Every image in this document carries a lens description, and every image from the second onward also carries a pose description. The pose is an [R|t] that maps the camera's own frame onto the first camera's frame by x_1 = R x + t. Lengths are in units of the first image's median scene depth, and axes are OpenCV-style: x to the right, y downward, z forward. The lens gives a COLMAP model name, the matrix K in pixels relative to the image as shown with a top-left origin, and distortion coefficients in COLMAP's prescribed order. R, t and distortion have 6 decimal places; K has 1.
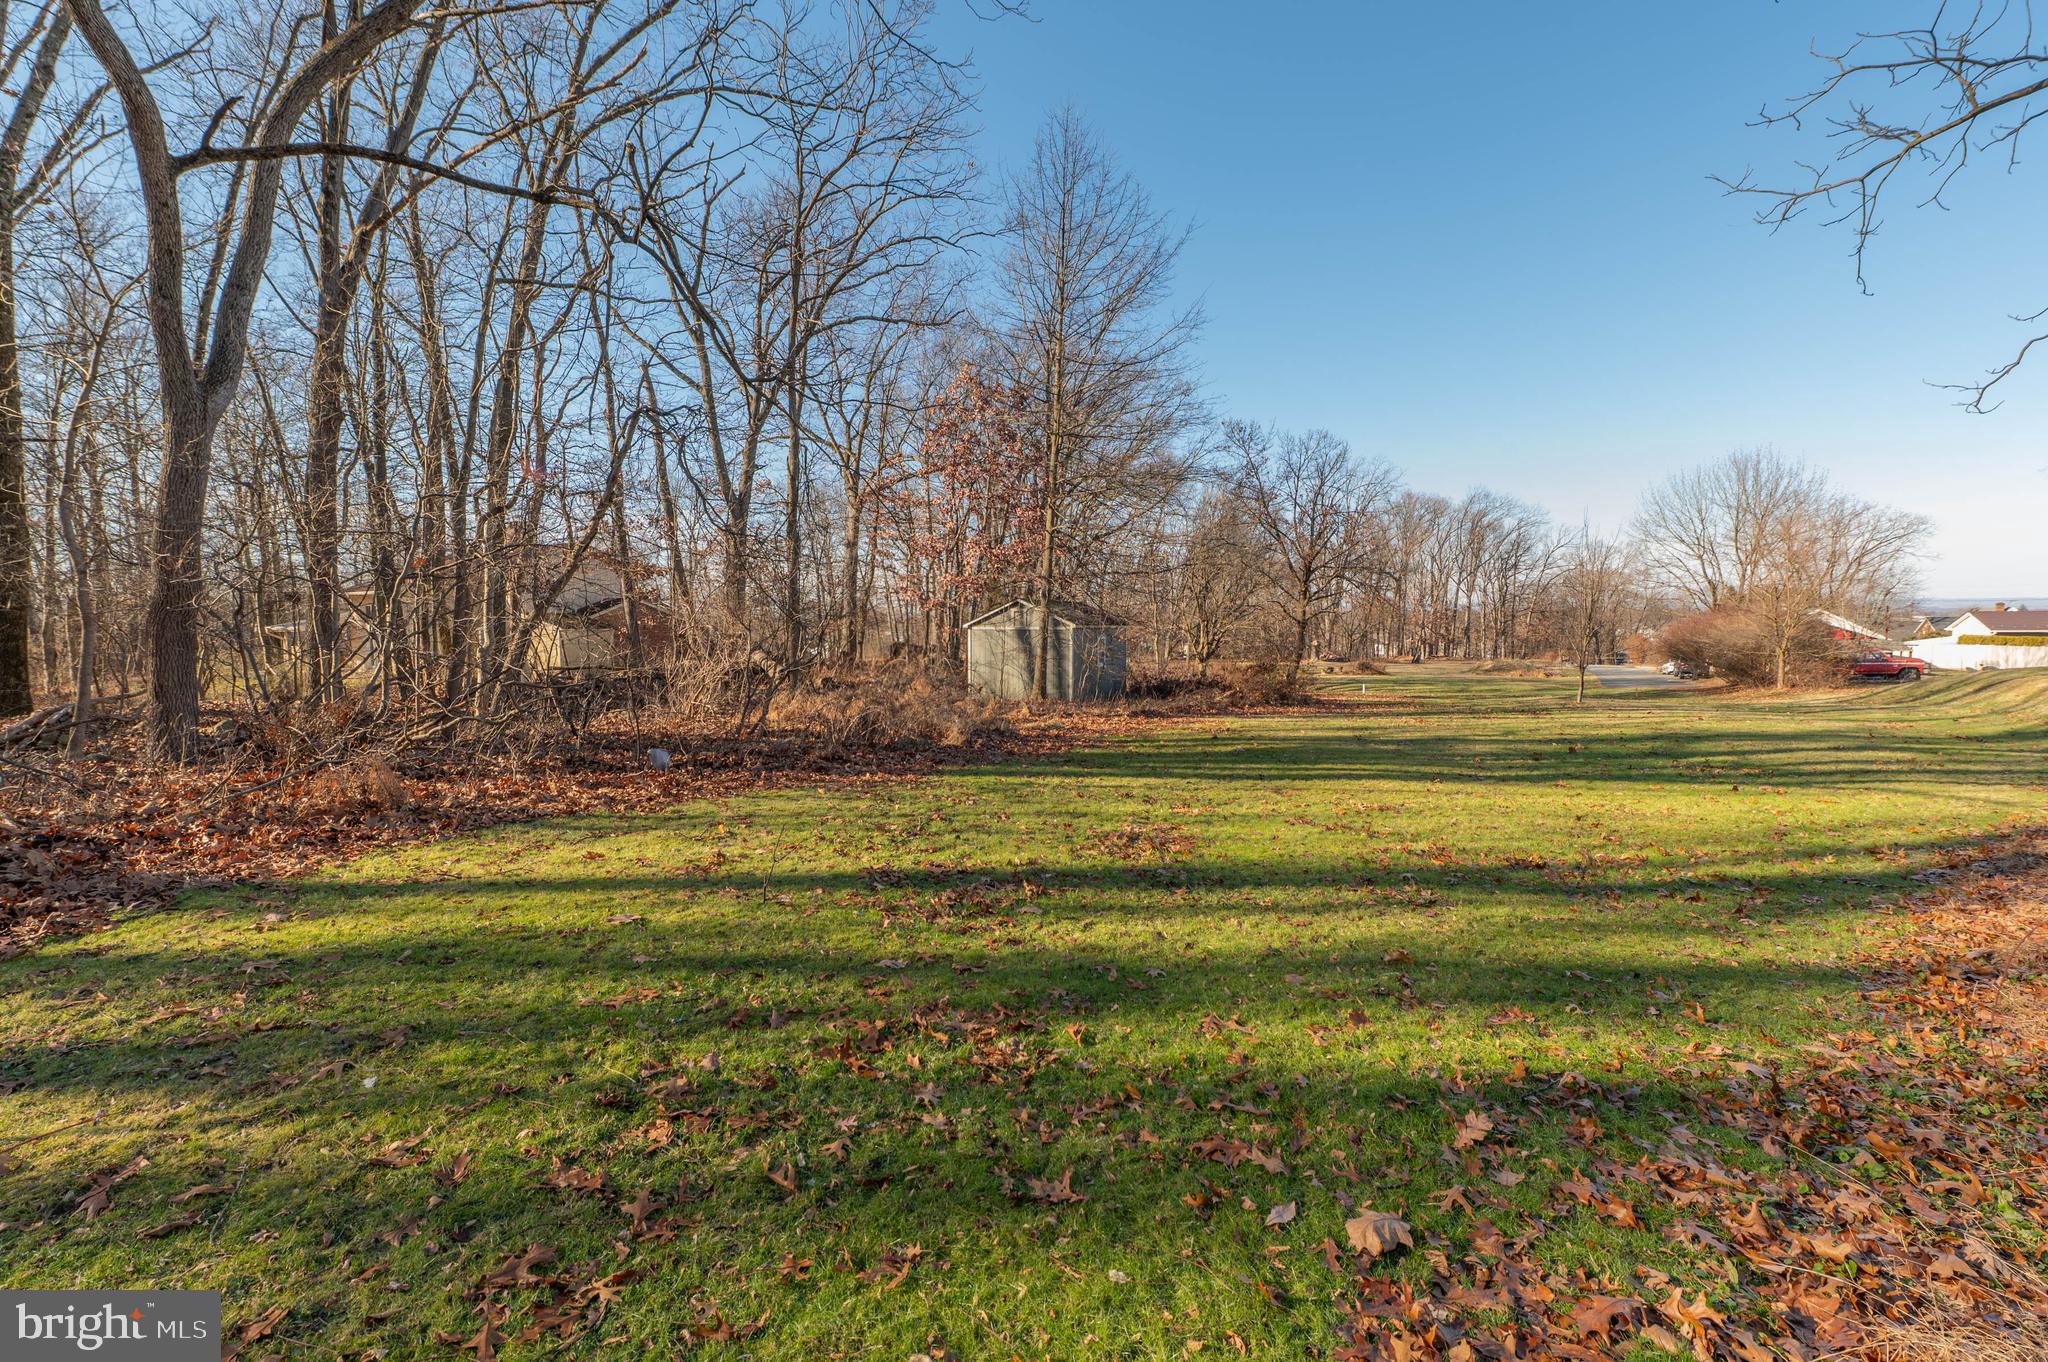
lens RADIAL K [[880.3, 0, 1019.5], [0, 880.3, 681.9], [0, 0, 1]] dist [-0.002970, -0.001211]
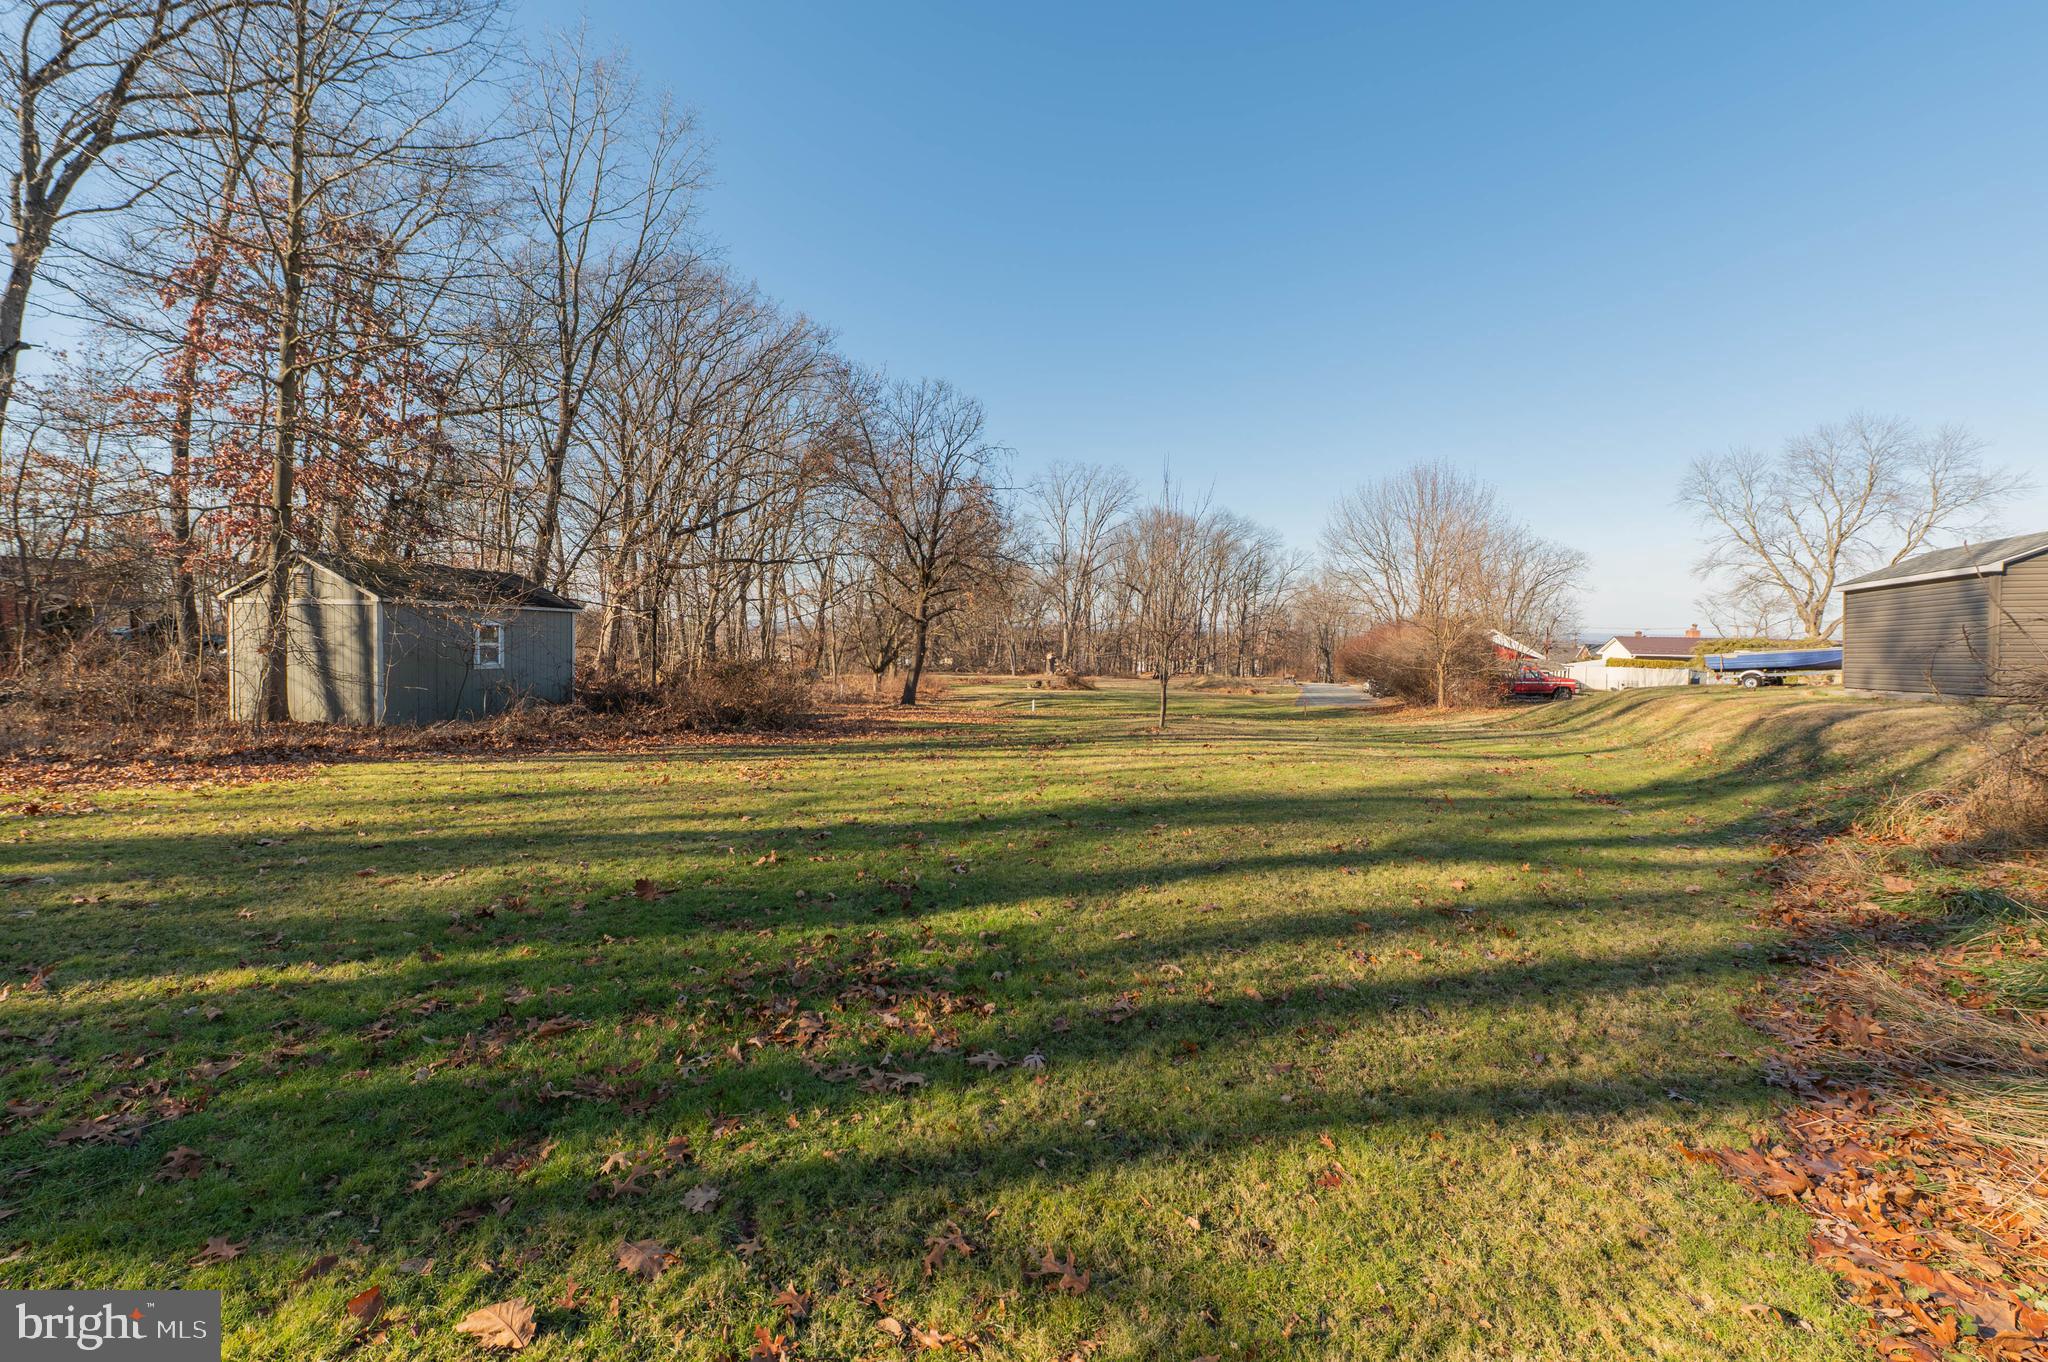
lens RADIAL K [[880.3, 0, 1027.7], [0, 880.3, 685.5], [0, 0, 1]] dist [-0.002970, -0.001211]
pose [[0.972457, 0.012040, 0.232769, 0.165050], [-0.009223, 0.999871, -0.013186, -0.000158], [-0.232898, 0.010676, 0.972443, 0.148198]]
